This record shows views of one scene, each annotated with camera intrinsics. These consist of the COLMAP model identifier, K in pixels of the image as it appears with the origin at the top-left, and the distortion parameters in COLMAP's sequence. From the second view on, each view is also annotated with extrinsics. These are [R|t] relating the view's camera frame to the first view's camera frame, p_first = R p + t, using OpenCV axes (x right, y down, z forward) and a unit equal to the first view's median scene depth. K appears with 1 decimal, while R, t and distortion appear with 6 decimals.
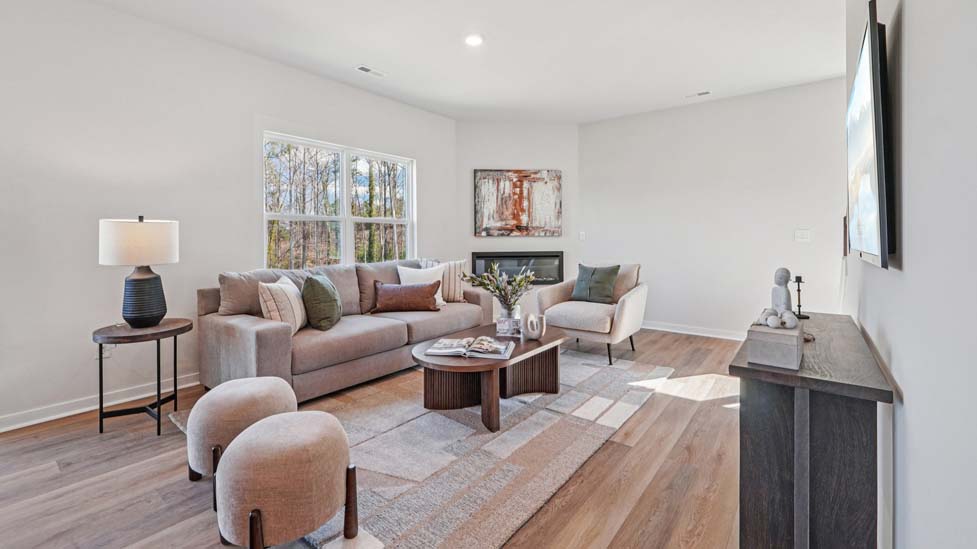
lens RADIAL K [[417.2, 0, 484.2], [0, 417.2, 235.5], [0, 0, 1]] dist [-0.001448, -0.000064]
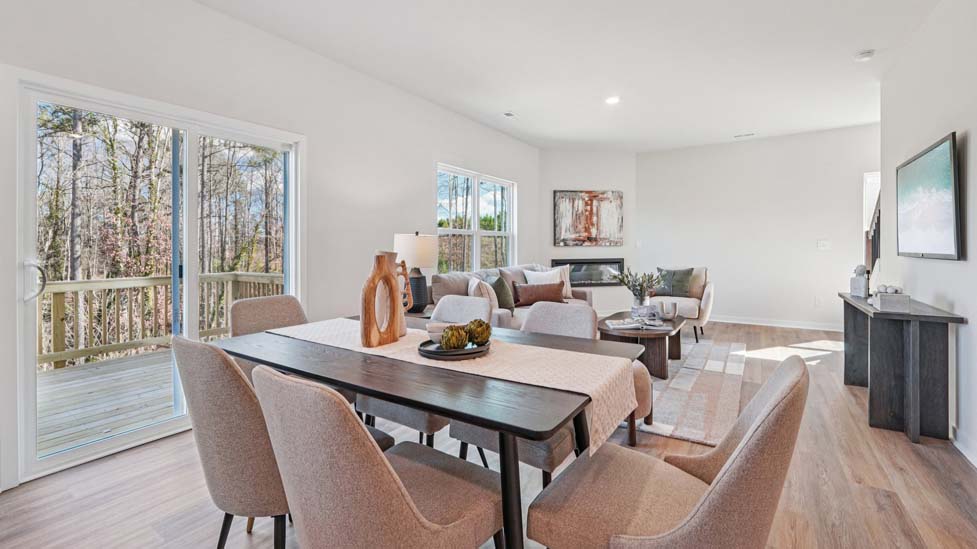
lens RADIAL K [[416.1, 0, 490.1], [0, 416.1, 245.1], [0, 0, 1]] dist [-0.001047, -0.000294]
pose [[0.996410, -0.002491, 0.084628, -0.306940], [0.002592, 0.999996, -0.001075, -0.000186], [-0.084625, 0.001291, 0.996412, -0.173884]]
